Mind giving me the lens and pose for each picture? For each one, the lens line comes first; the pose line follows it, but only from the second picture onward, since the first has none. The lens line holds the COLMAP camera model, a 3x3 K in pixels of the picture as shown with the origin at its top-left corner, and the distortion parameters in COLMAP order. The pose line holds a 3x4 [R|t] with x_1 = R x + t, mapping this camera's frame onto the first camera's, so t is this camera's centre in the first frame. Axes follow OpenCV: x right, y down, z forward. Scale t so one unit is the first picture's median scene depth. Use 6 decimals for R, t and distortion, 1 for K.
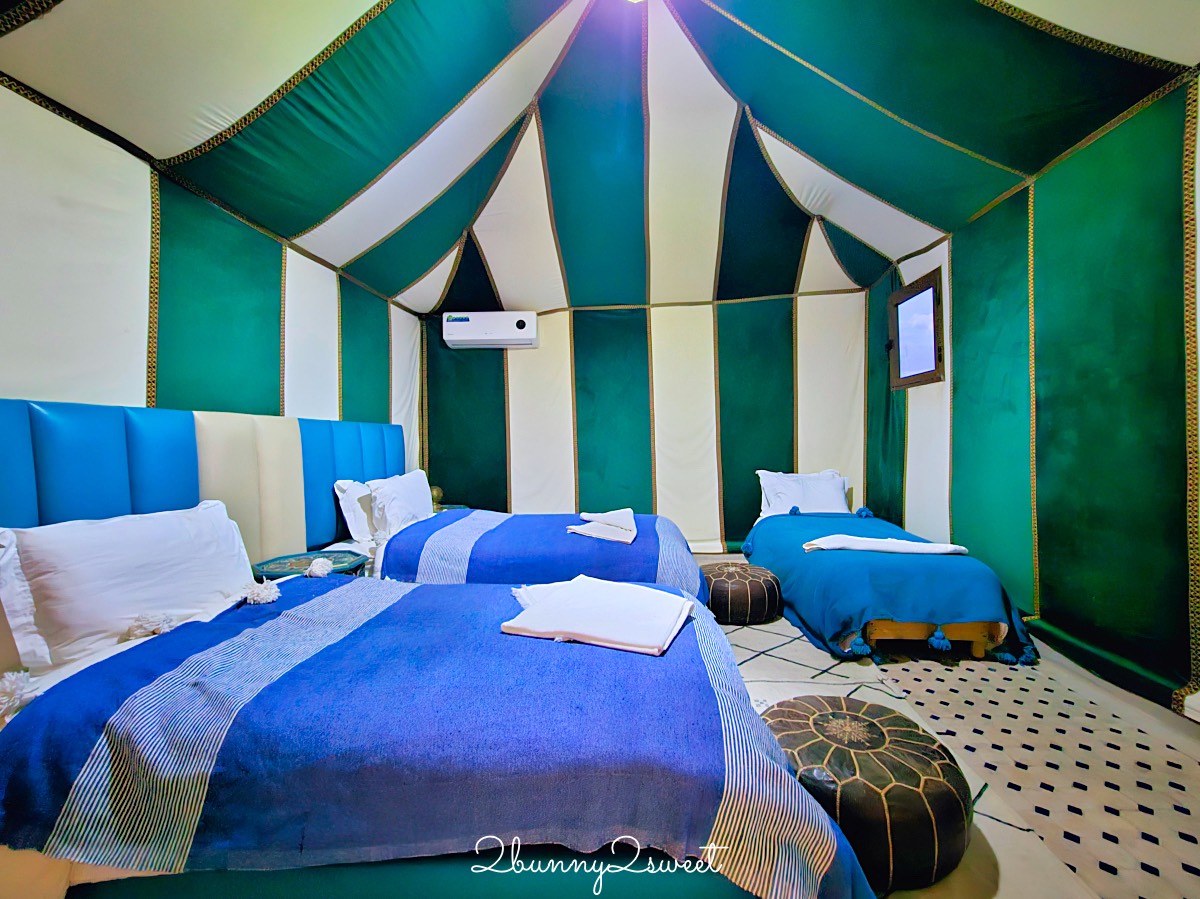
lens RADIAL K [[515.6, 0, 600.0], [0, 515.6, 449.5], [0, 0, 1]] dist [0.003192, 0.000108]
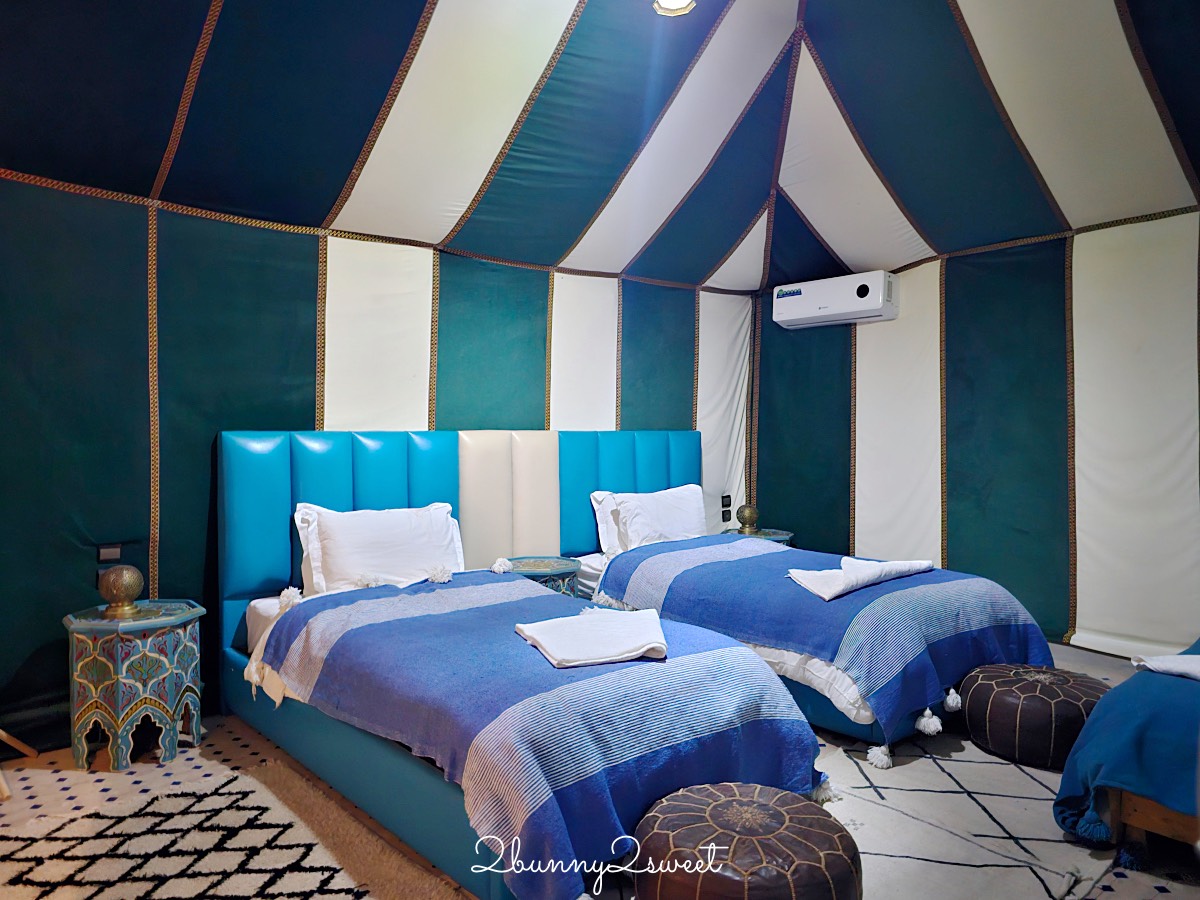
lens RADIAL K [[808.2, 0, 600.0], [0, 808.2, 450.0], [0, 0, 1]] dist [0.052663, -0.041152]
pose [[0.680352, 0.031619, -0.732203, 0.673681], [-0.018443, 0.999491, 0.026024, -0.064500], [0.732653, -0.004201, 0.680589, -0.076450]]
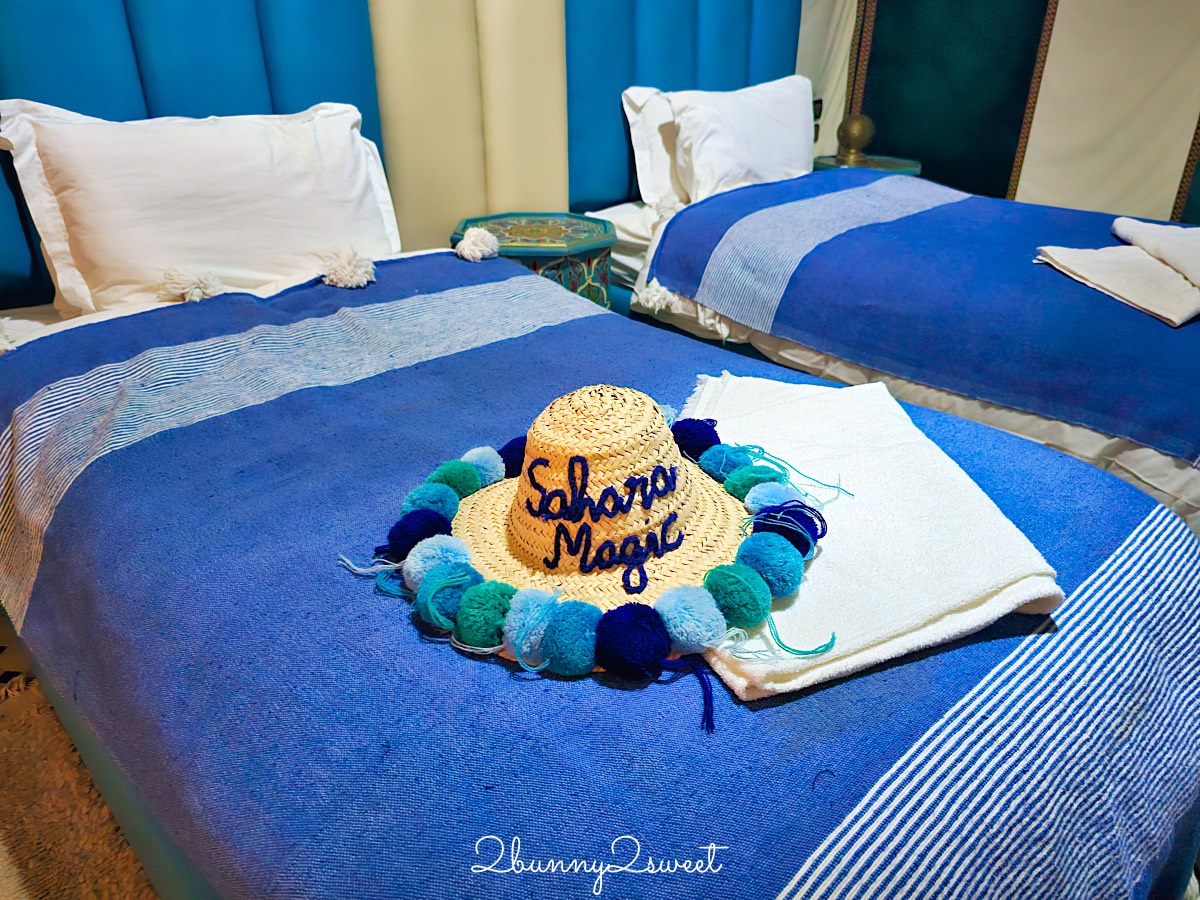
lens RADIAL K [[825.0, 0, 600.0], [0, 825.0, 450.0], [0, 0, 1]] dist [0.026350, -0.003800]
pose [[0.719553, 0.332780, -0.609509, 0.144292], [-0.028497, 0.891112, 0.452888, 0.004890], [0.693853, -0.308508, 0.650685, 0.283306]]
